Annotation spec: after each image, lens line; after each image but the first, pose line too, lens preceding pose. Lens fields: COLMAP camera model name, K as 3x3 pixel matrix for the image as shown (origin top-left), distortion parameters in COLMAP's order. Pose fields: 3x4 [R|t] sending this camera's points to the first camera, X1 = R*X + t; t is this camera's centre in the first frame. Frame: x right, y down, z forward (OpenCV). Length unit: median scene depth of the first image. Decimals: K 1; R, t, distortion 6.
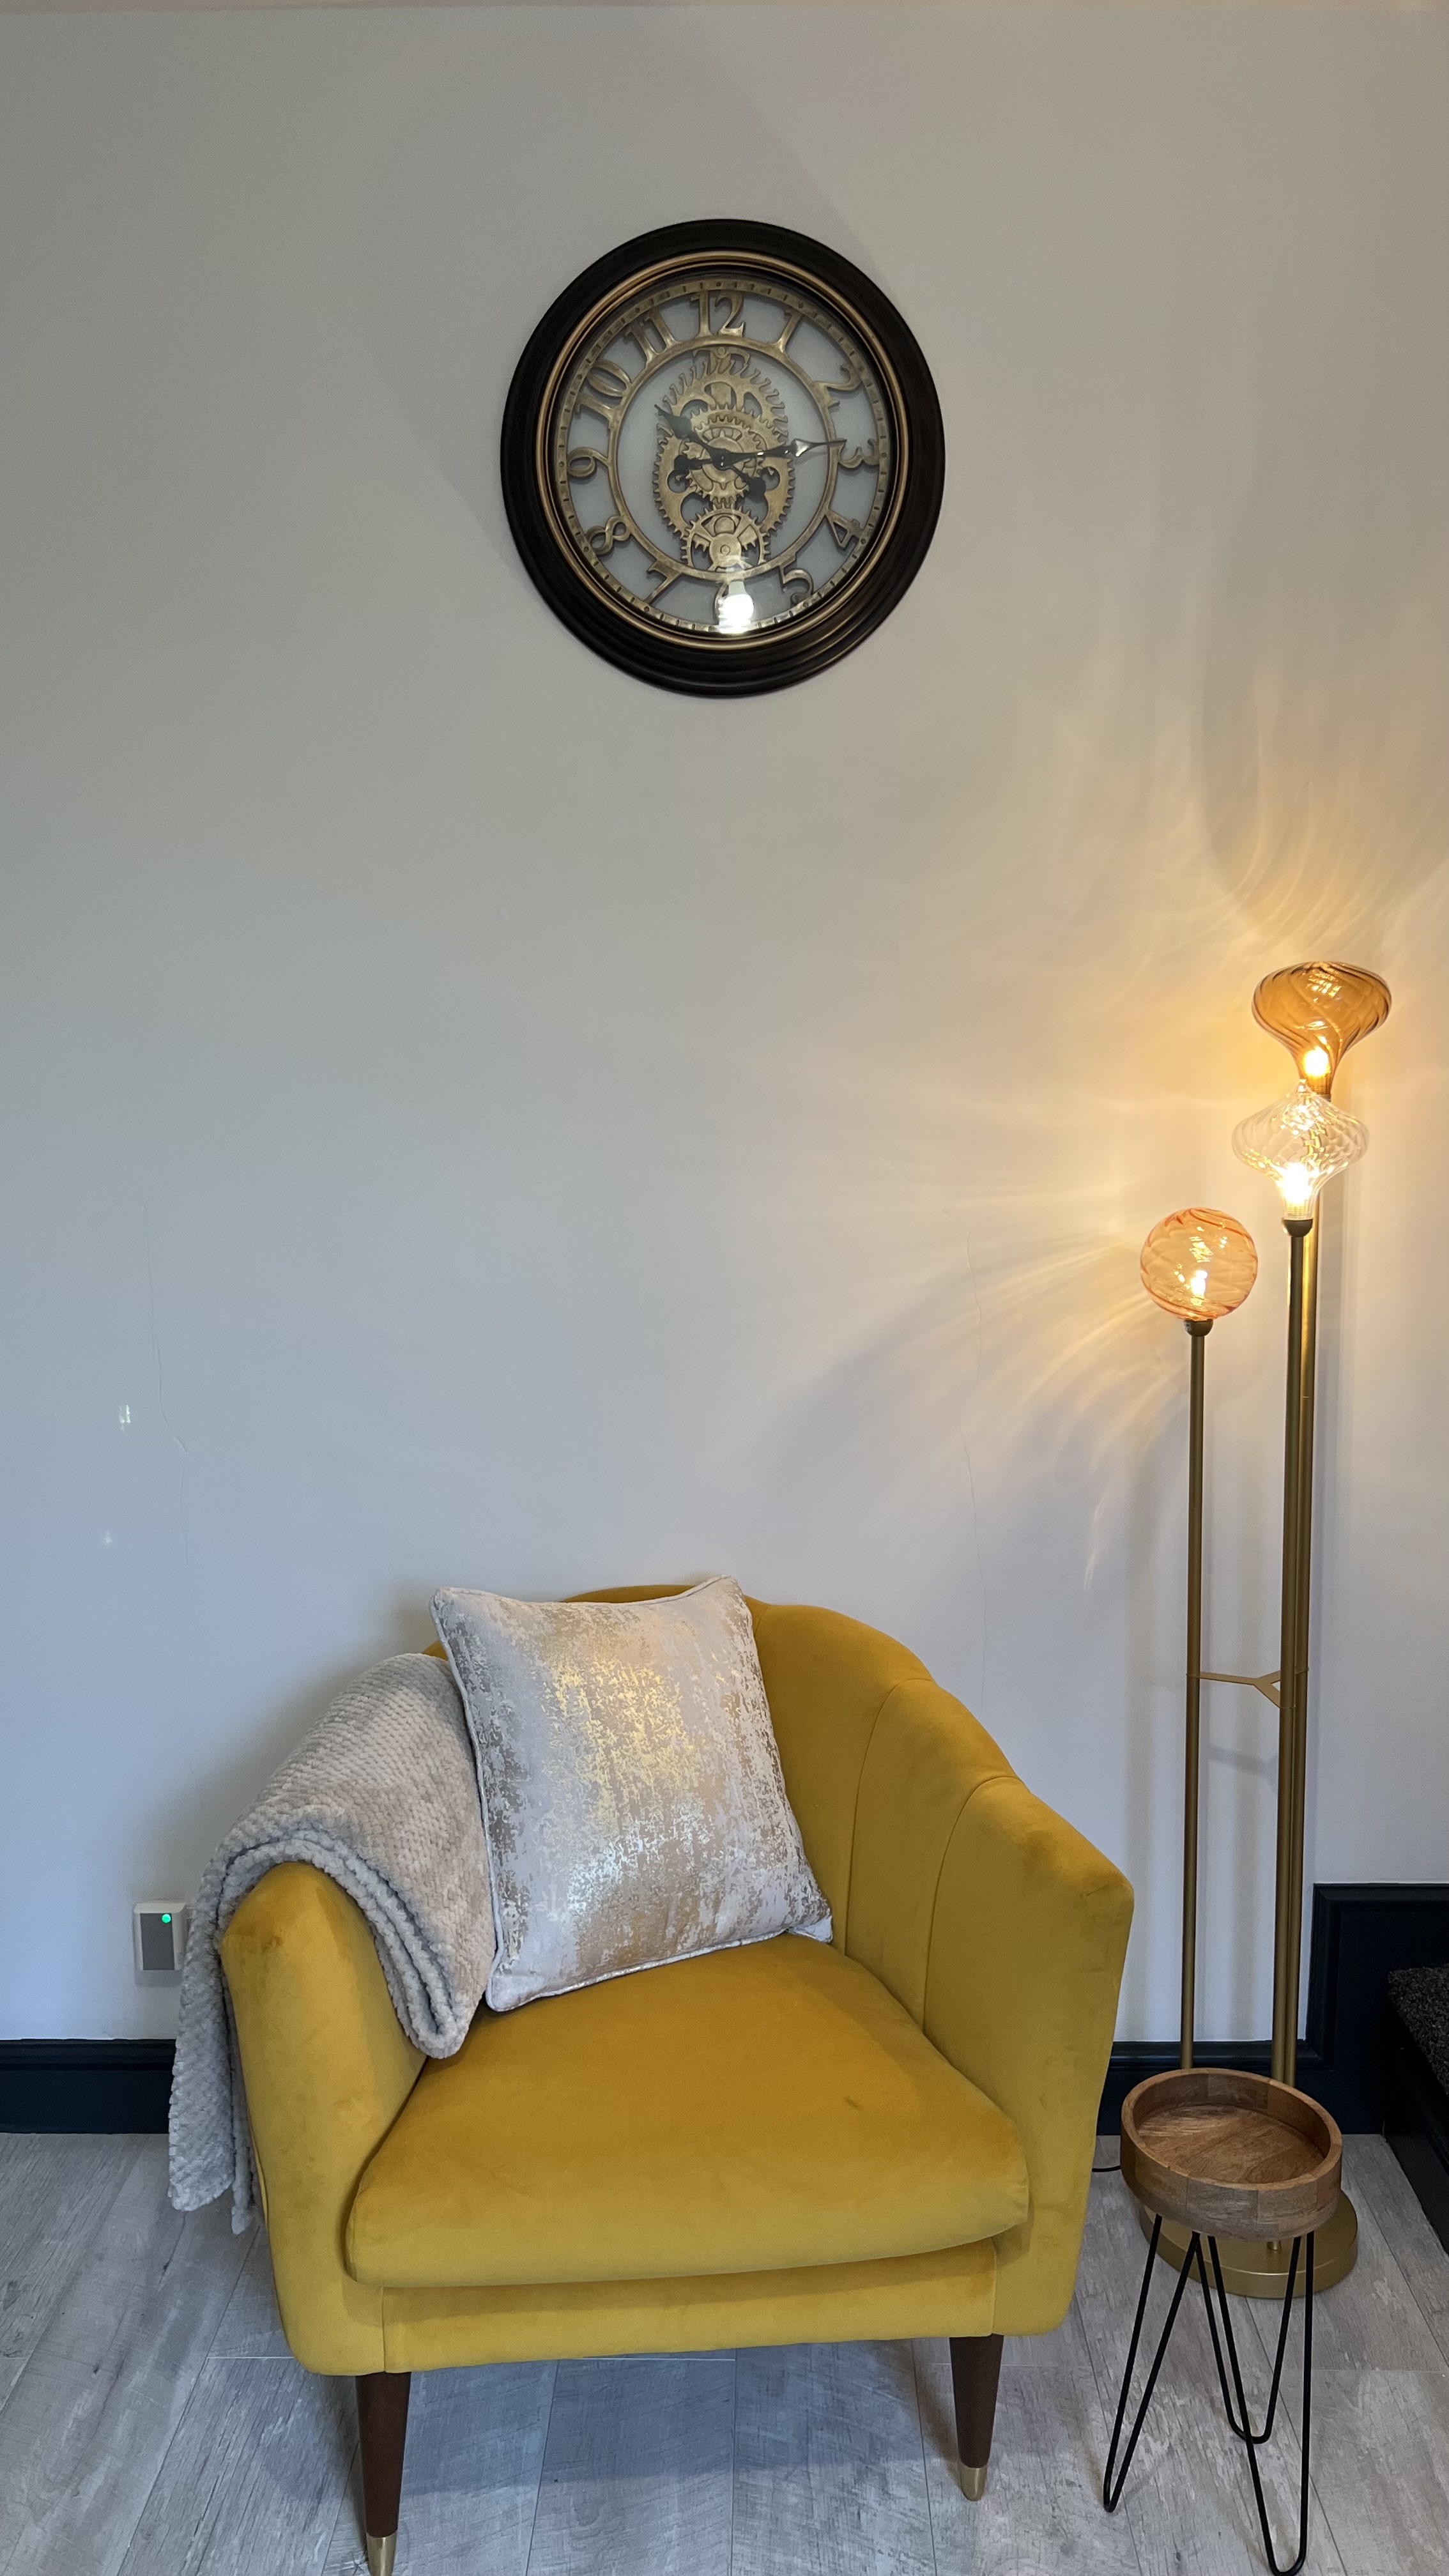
lens RADIAL K [[1963.9, 0, 701.9], [0, 1963.9, 1275.0], [0, 0, 1]] dist [0.015334, -0.002173]
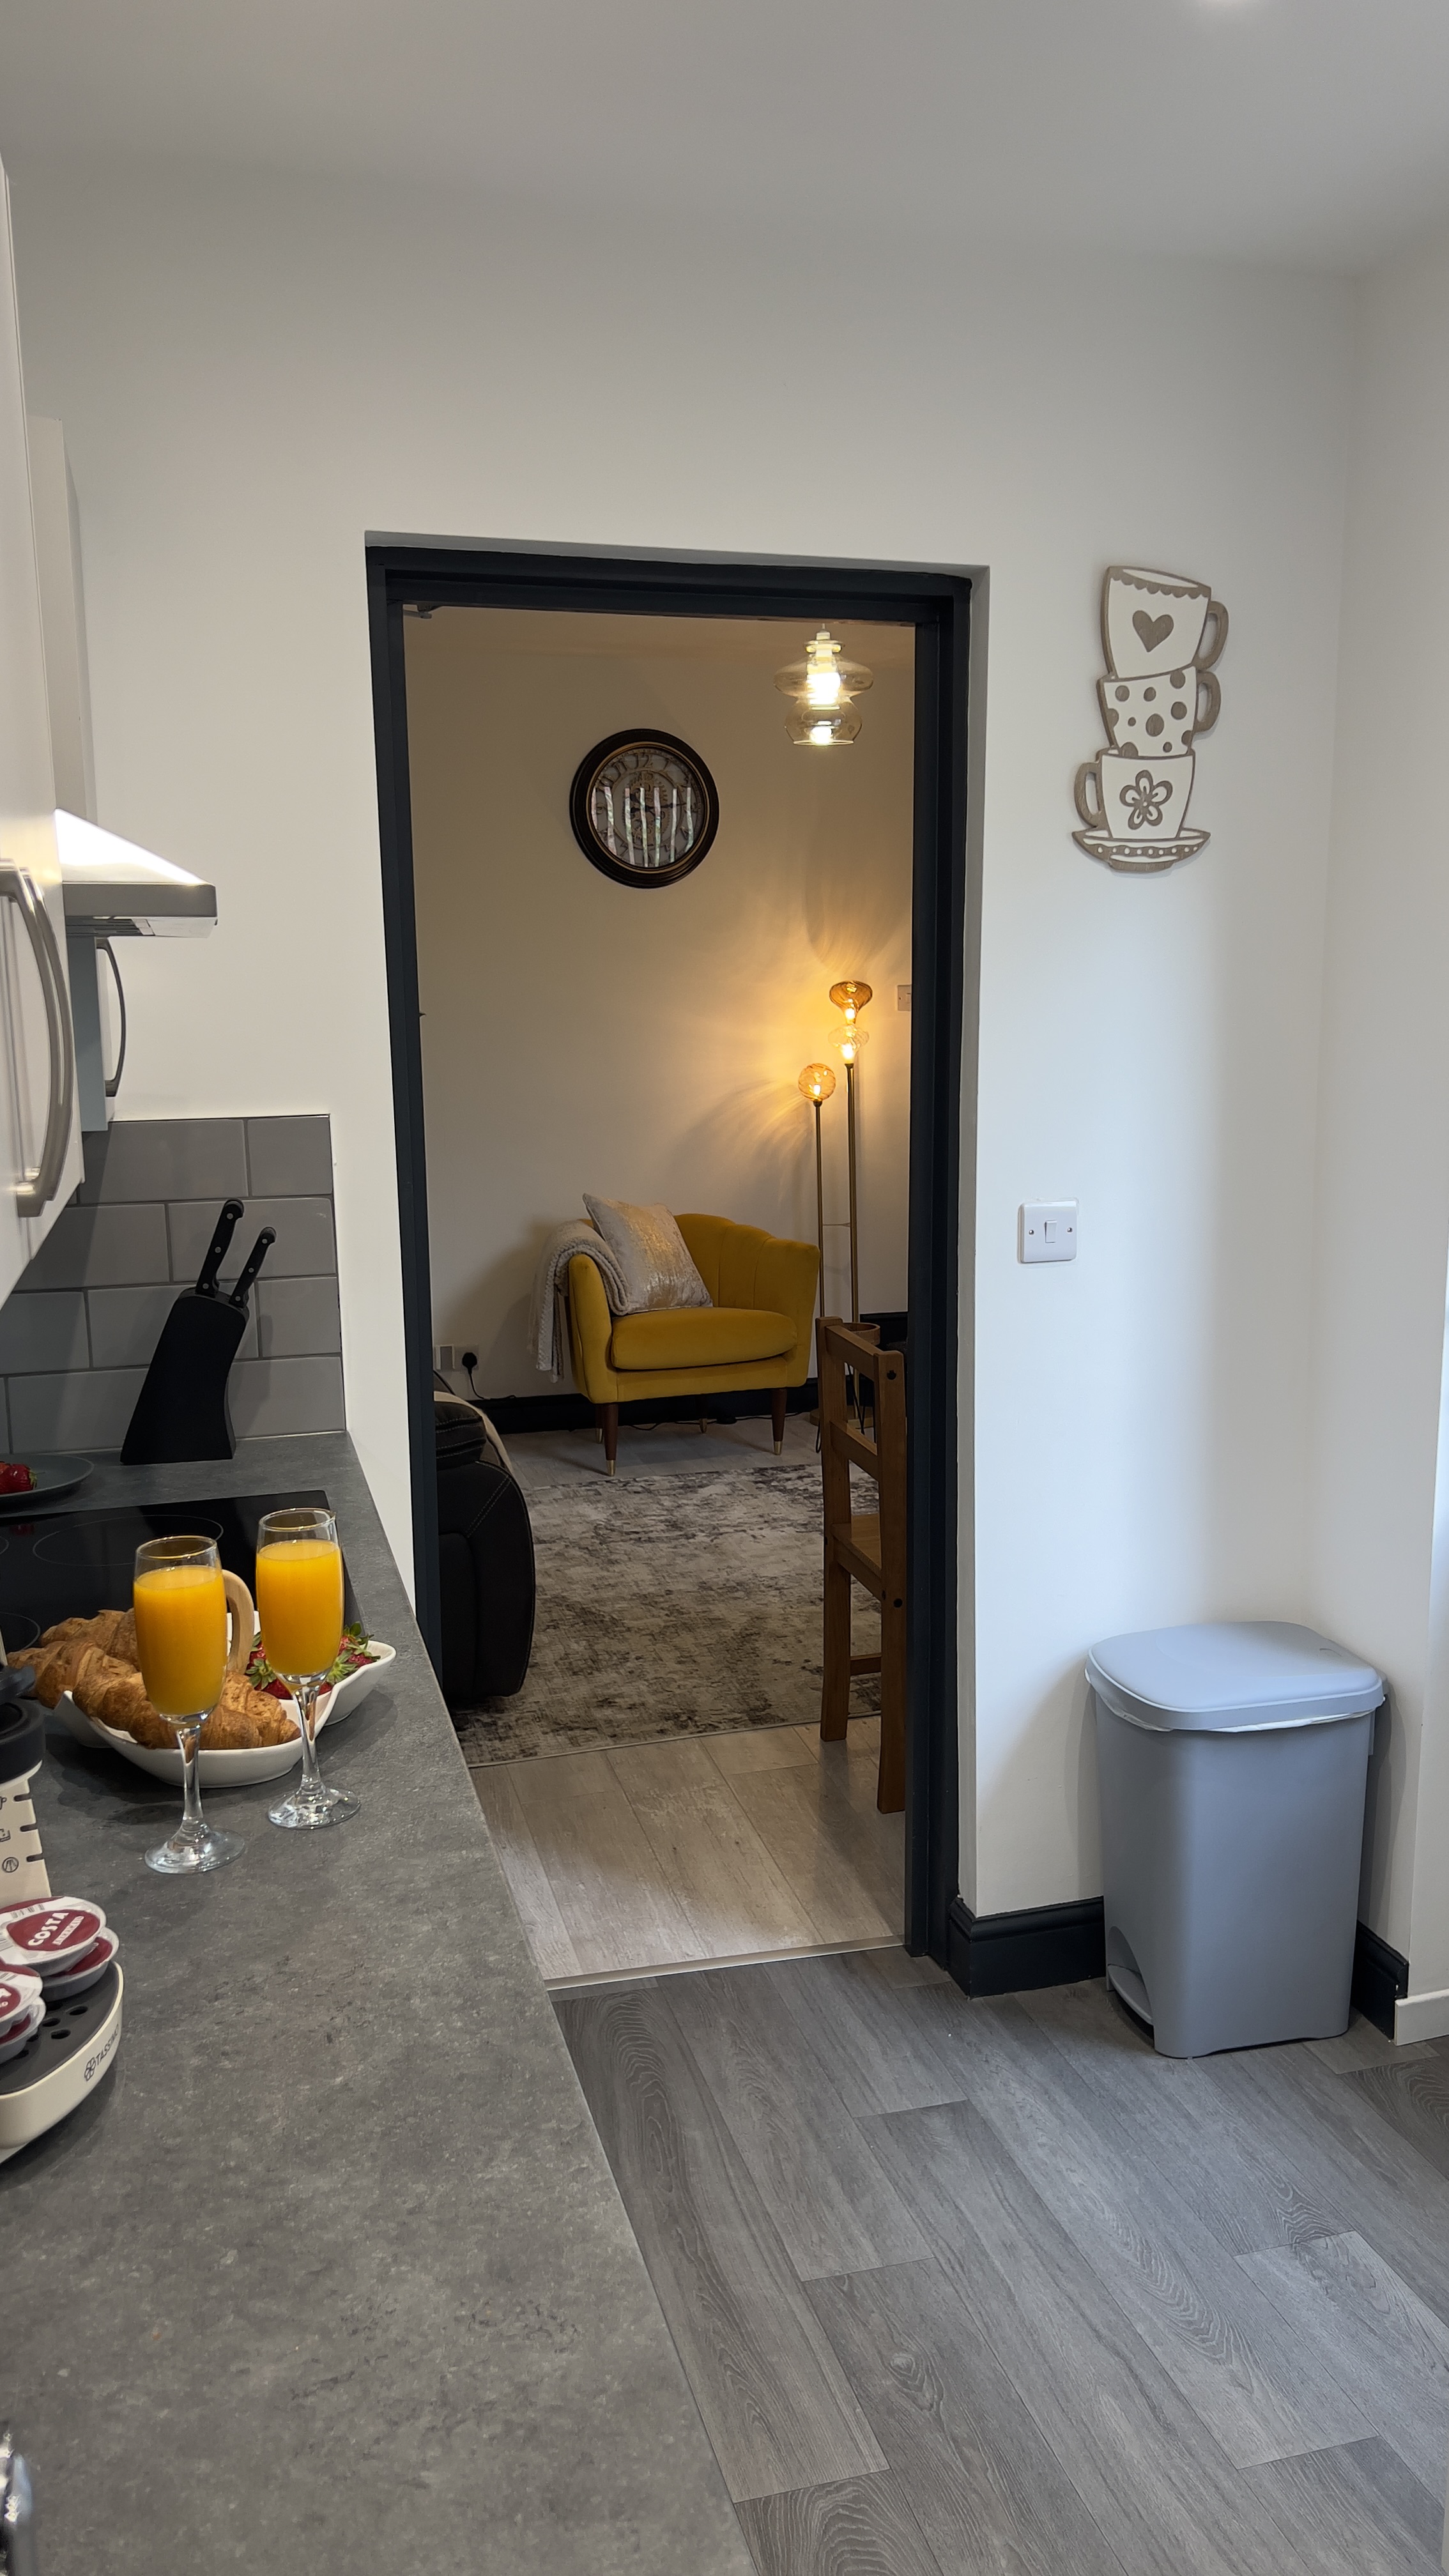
lens RADIAL K [[1963.9, 0, 732.3], [0, 1963.9, 1301.9], [0, 0, 1]] dist [0.015334, -0.002173]
pose [[0.957456, -0.049620, 0.284280, -0.725842], [0.053483, 0.998552, -0.005836, 0.335117], [-0.283579, 0.020791, 0.958724, -1.792033]]
